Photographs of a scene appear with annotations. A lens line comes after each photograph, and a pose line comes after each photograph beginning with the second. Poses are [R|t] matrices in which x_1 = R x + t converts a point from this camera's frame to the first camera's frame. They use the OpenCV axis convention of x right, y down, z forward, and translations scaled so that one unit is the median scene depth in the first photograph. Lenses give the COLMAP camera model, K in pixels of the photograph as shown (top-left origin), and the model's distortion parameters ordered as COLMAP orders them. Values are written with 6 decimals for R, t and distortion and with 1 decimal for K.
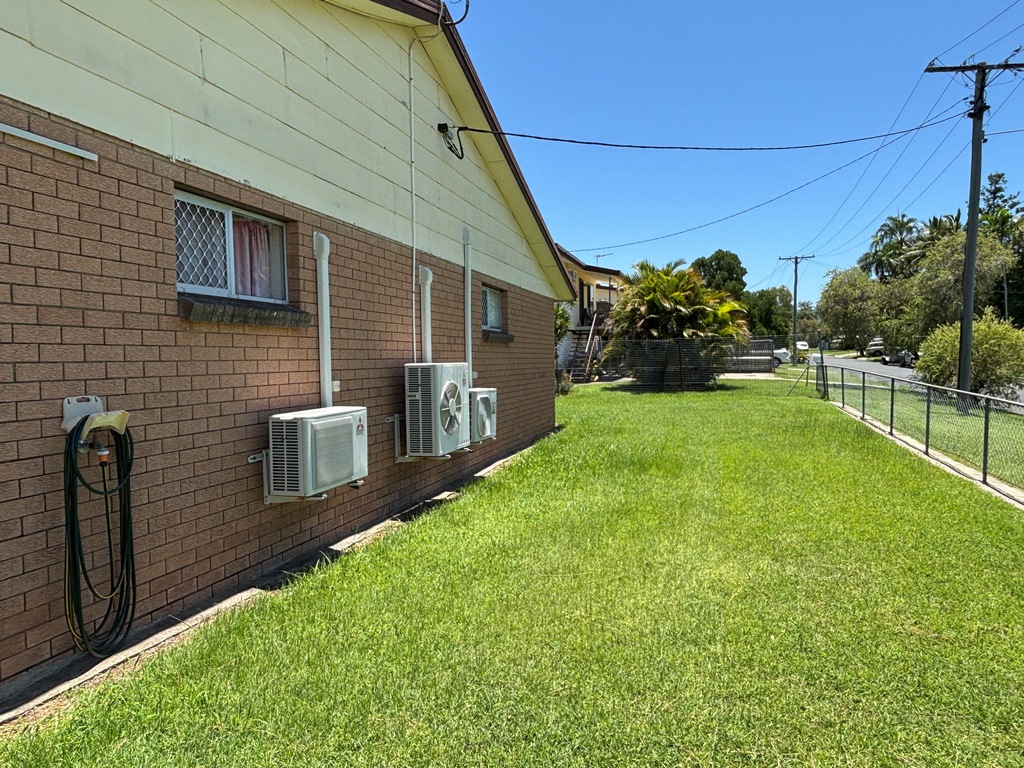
lens RADIAL K [[681.5, 0, 512.0], [0, 681.5, 384.0], [0, 0, 1]] dist [0.000172, -0.000565]
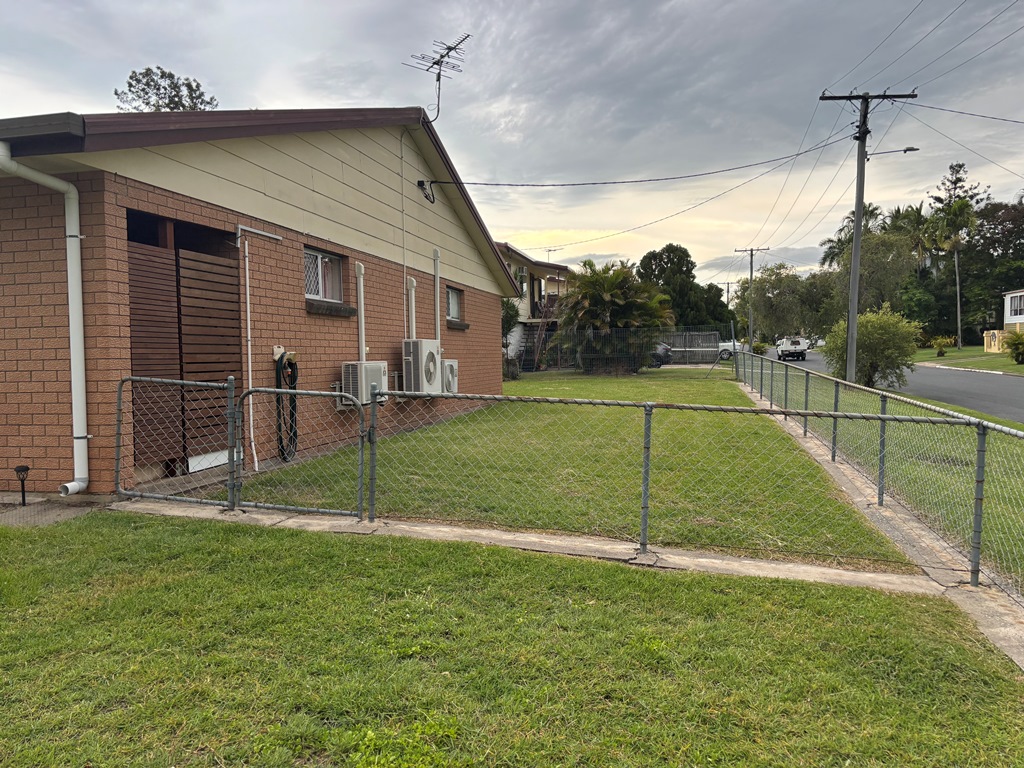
lens RADIAL K [[779.8, 0, 512.0], [0, 779.8, 384.0], [0, 0, 1]] dist [-0.003837, -0.003479]
pose [[0.998188, -0.007746, 0.059665, -0.003177], [0.007943, 0.999964, -0.003052, 0.030147], [-0.059640, 0.003520, 0.998214, -0.305993]]
